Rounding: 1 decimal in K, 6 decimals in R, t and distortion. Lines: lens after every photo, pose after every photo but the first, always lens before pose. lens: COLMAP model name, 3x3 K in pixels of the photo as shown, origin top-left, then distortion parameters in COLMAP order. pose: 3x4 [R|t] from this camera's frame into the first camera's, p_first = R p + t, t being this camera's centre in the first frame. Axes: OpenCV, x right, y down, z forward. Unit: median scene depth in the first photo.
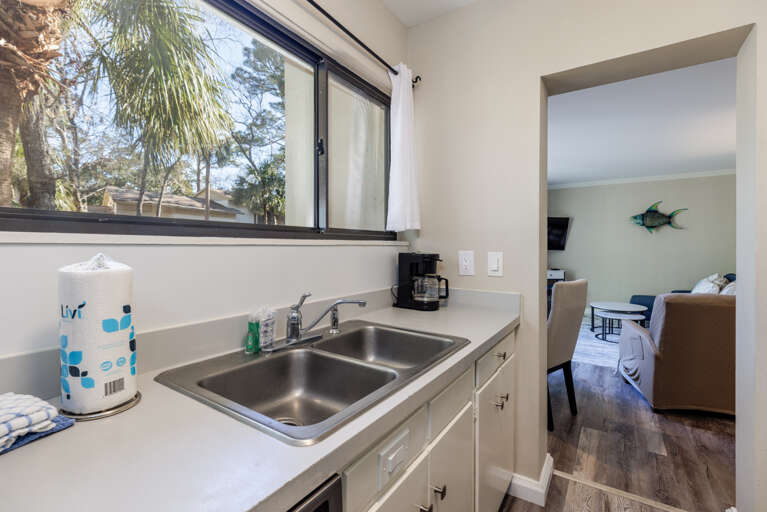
lens RADIAL K [[360.2, 0, 379.8], [0, 360.2, 250.5], [0, 0, 1]] dist [-0.004804, -0.001286]
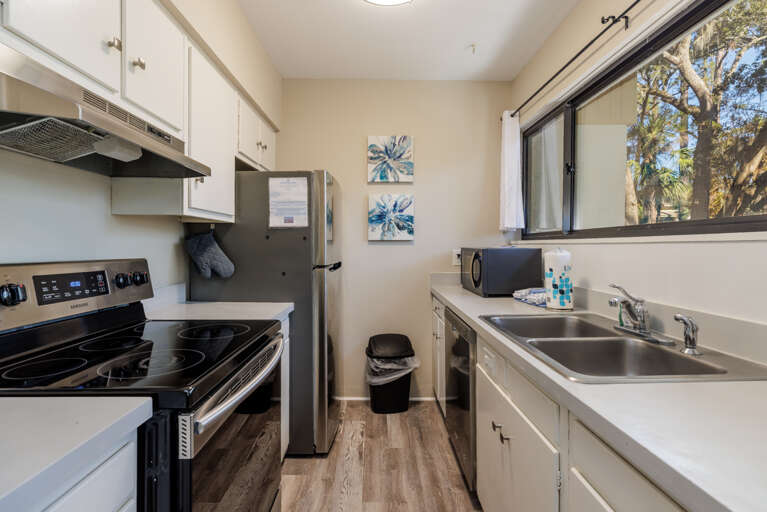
lens RADIAL K [[360.2, 0, 385.5], [0, 360.2, 253.9], [0, 0, 1]] dist [-0.004804, -0.001286]
pose [[-0.818401, 0.001406, -0.574646, 4.868043], [-0.001445, 0.999989, 0.004505, 0.129673], [0.574646, 0.004517, -0.818390, 7.044392]]
